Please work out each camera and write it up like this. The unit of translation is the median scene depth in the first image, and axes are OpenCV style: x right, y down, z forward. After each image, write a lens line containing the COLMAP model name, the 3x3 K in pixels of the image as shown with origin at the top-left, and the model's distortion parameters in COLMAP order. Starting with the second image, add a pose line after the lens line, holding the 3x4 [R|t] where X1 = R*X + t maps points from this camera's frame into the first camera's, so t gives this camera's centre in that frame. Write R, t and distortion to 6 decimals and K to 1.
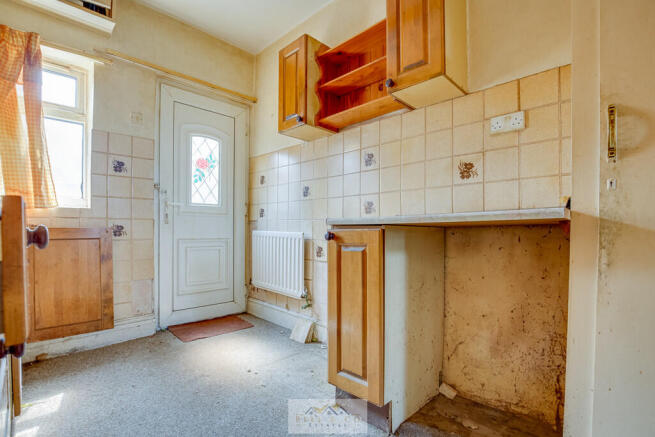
lens RADIAL K [[297.4, 0, 321.7], [0, 297.4, 228.9], [0, 0, 1]] dist [-0.037693, 0.009769]
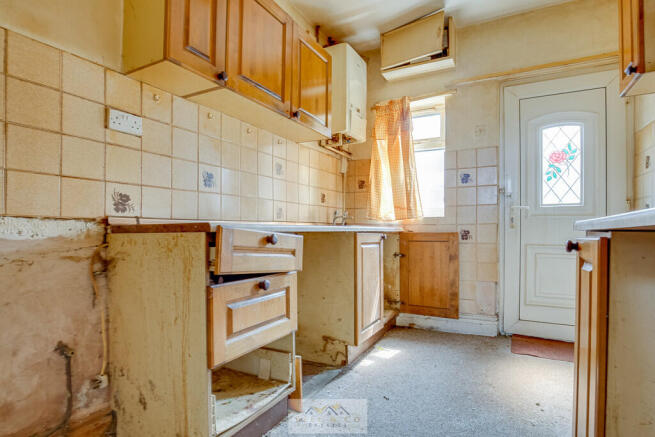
lens RADIAL K [[297.4, 0, 321.7], [0, 297.4, 228.9], [0, 0, 1]] dist [-0.037693, 0.009769]
pose [[0.352214, -0.009810, -0.935868, 0.179760], [-0.000982, 0.999941, -0.010851, -0.003876], [0.935919, 0.004741, 0.352183, 0.076577]]
